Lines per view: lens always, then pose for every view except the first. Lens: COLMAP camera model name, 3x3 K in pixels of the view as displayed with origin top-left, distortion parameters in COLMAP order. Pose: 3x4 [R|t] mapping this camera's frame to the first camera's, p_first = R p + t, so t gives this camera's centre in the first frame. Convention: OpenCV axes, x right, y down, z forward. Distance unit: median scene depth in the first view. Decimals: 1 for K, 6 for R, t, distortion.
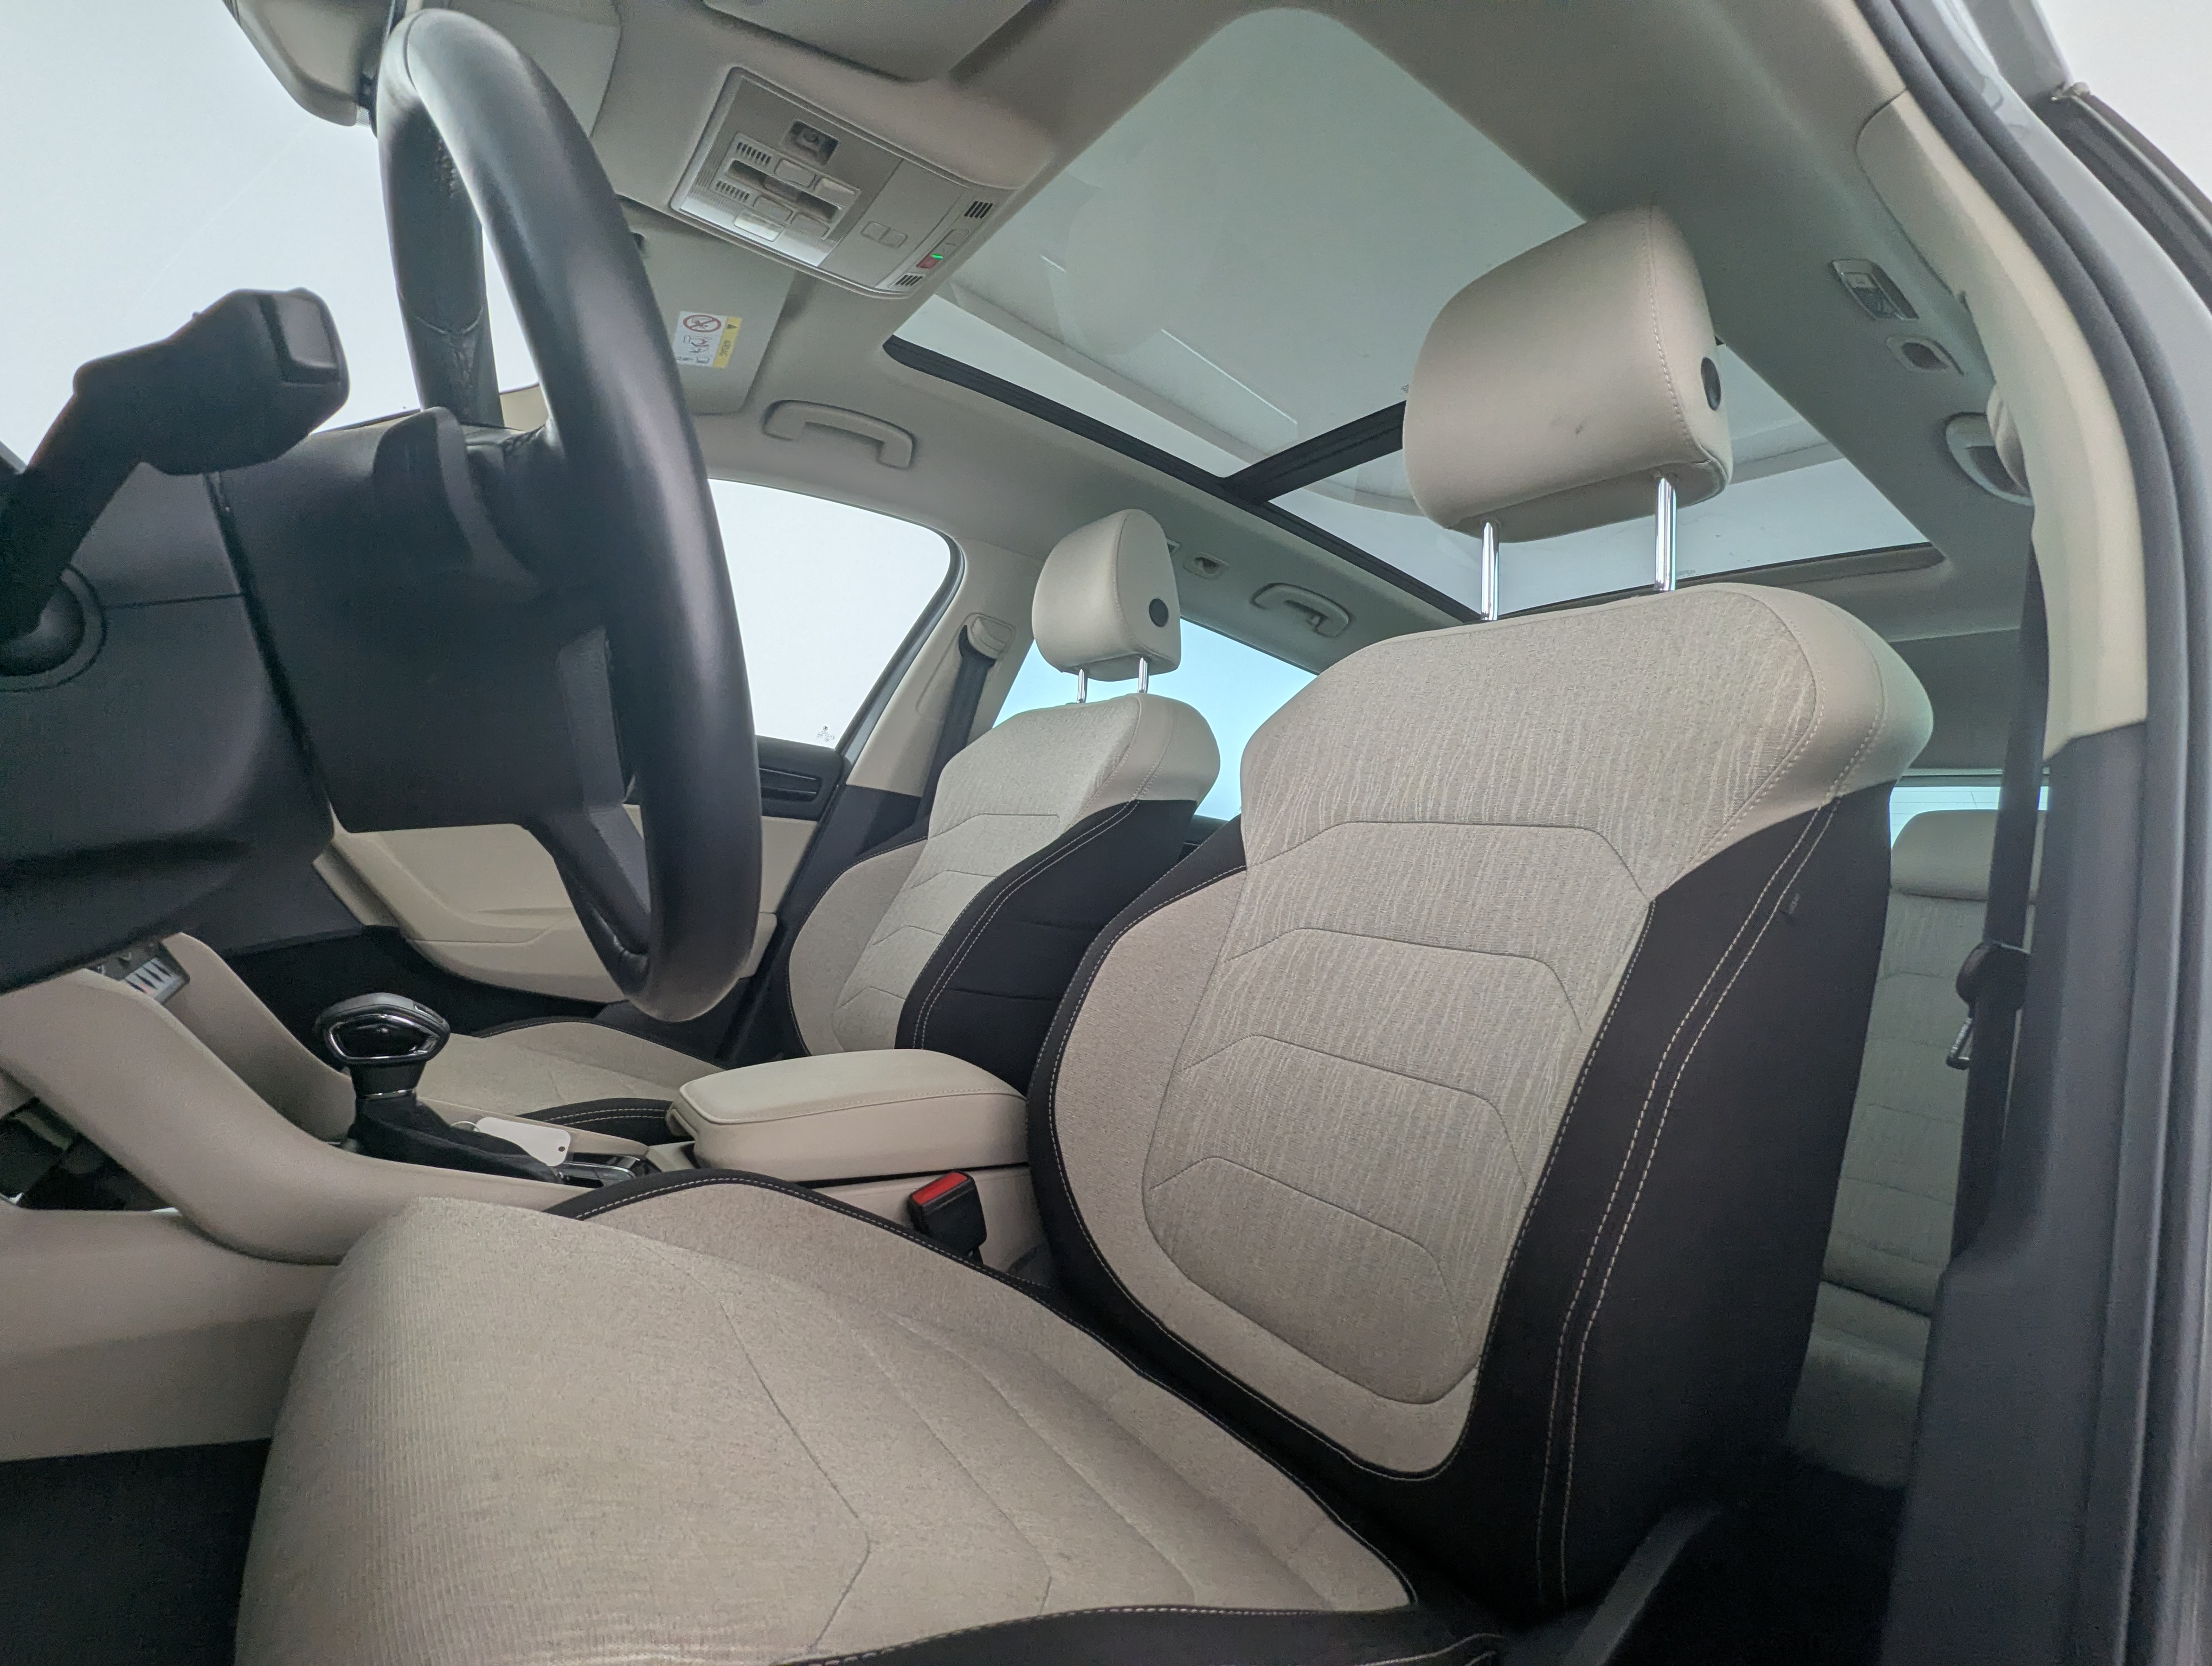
lens RADIAL K [[992.1, 0, 1106.0], [0, 992.1, 833.0], [0, 0, 1]] dist [0.000578, 0.018086]
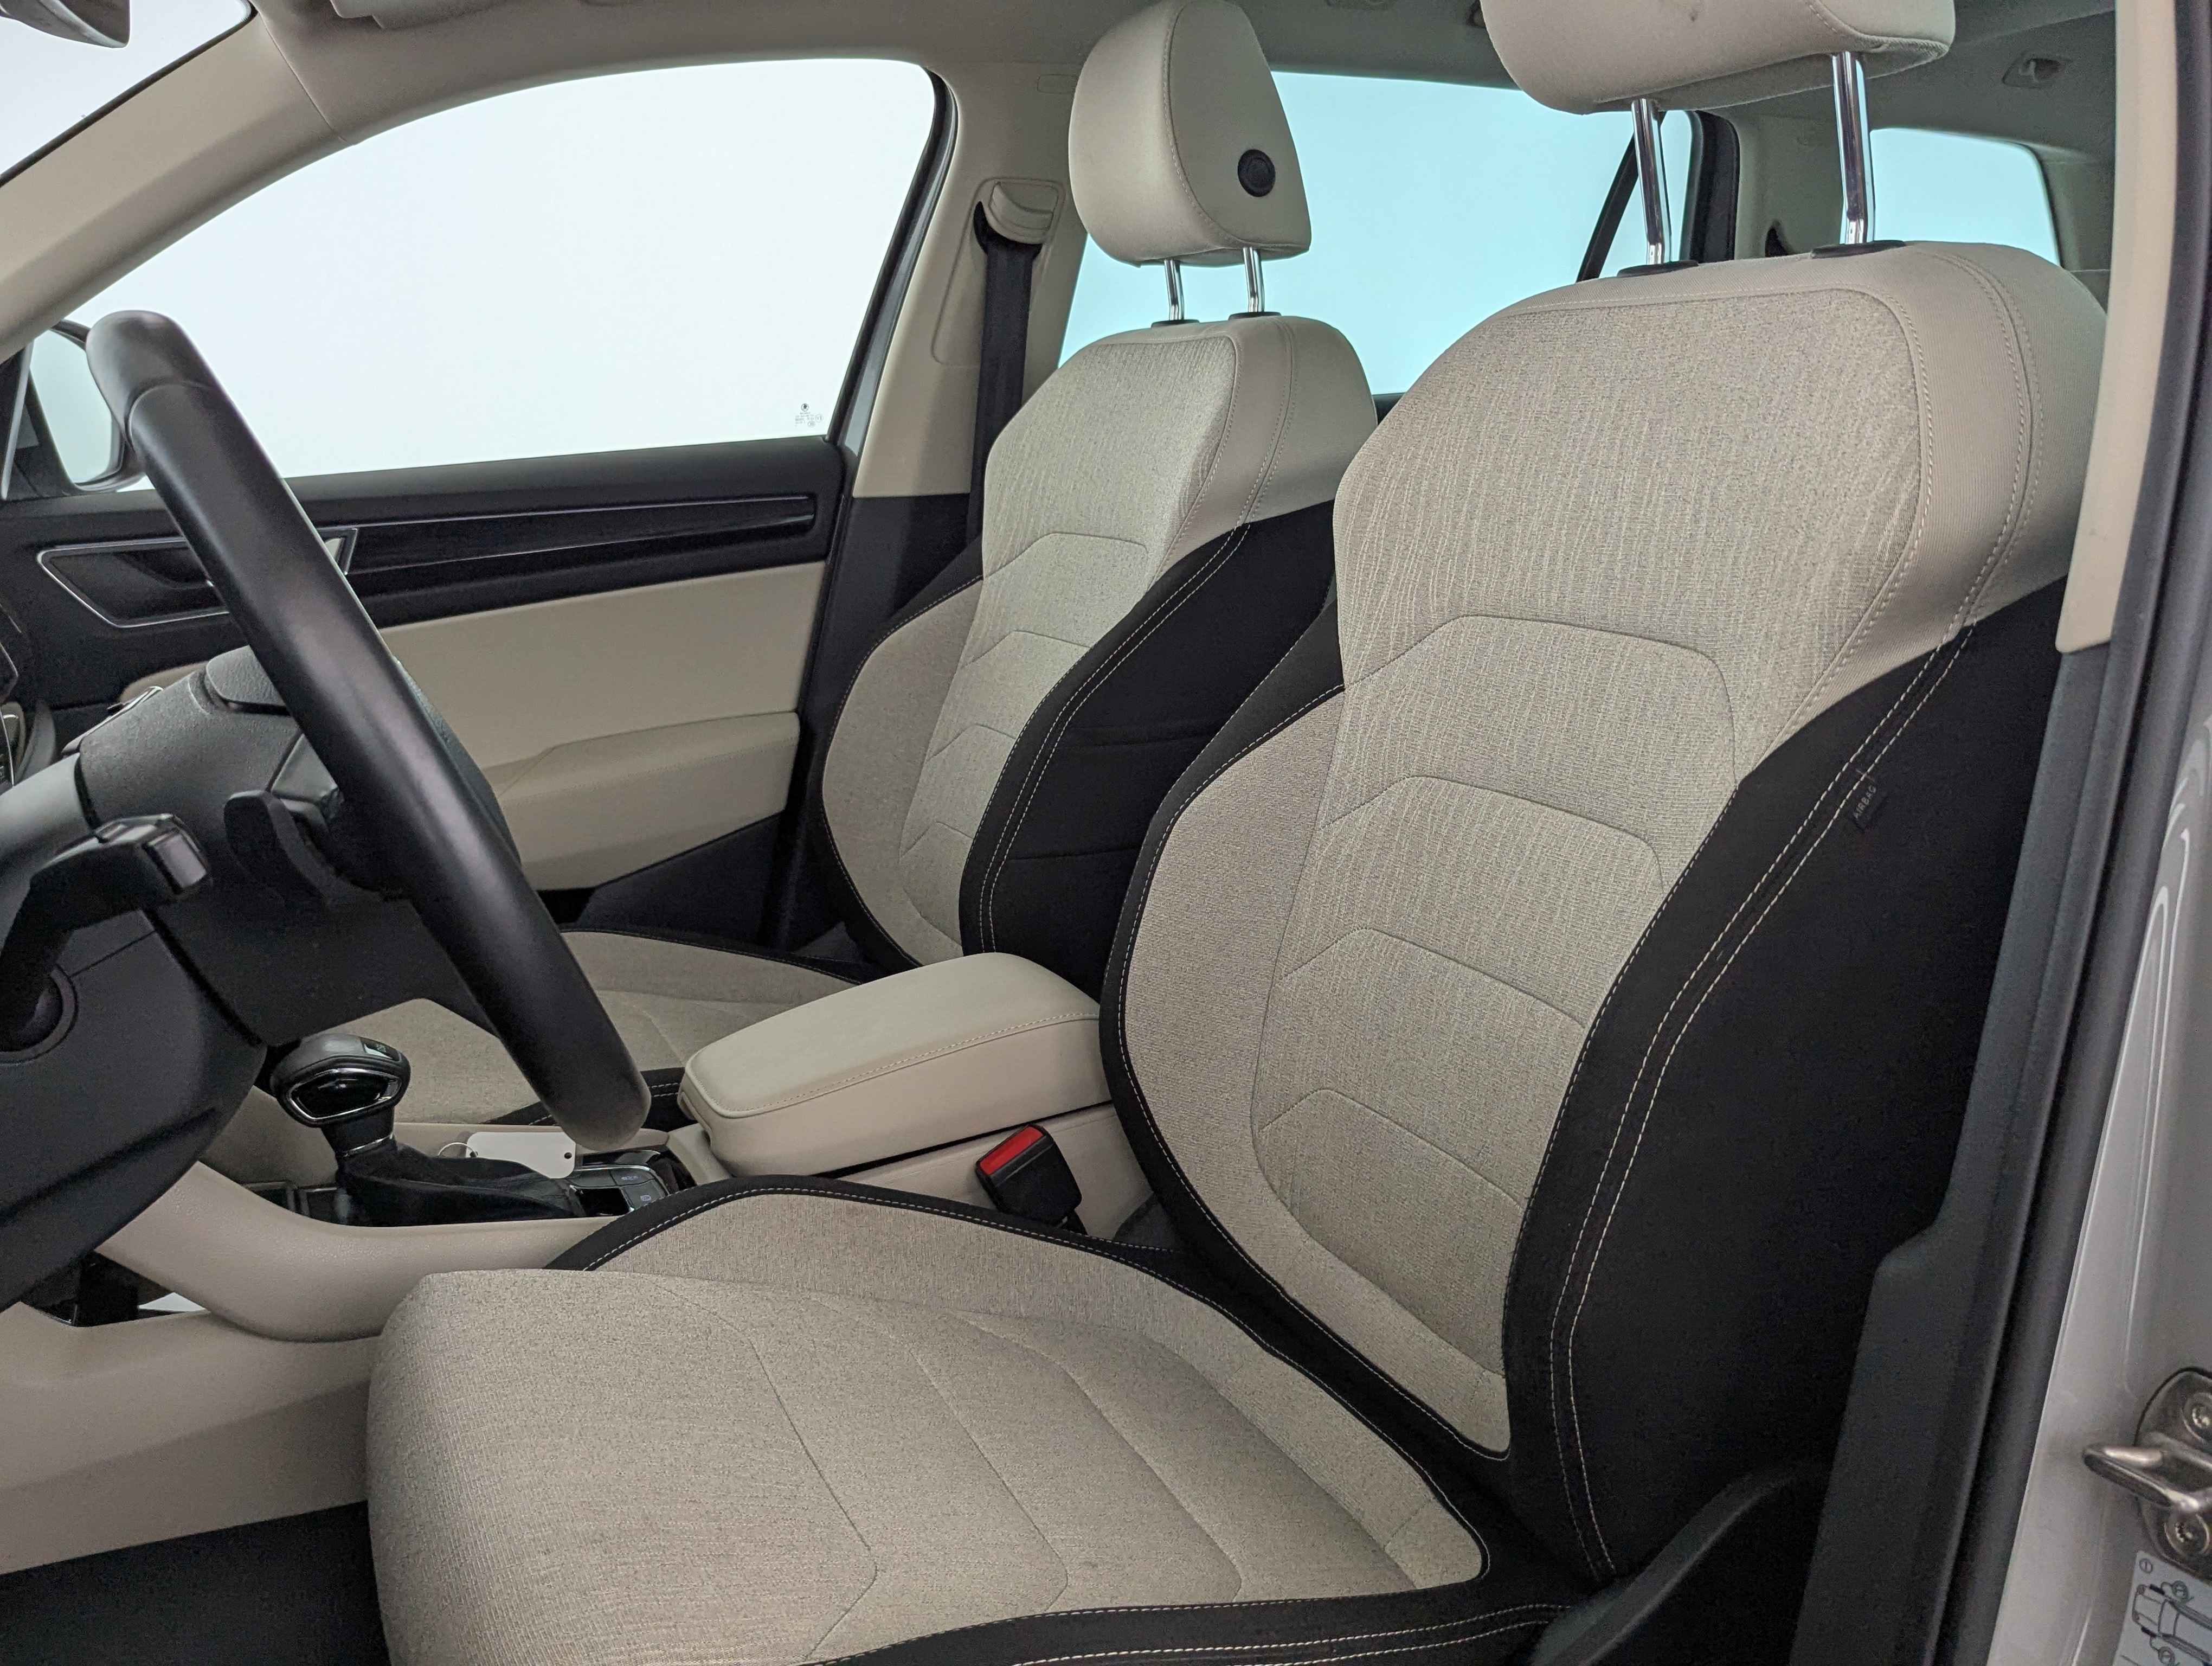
lens RADIAL K [[1666.0, 0, 1081.7], [0, 1666.0, 831.5], [0, 0, 1]] dist [0.073311, -0.004060]
pose [[0.971164, -0.145384, -0.188956, 0.198798], [0.186342, 0.957258, 0.221210, -0.195492], [0.148720, -0.250042, 0.956745, -0.243070]]
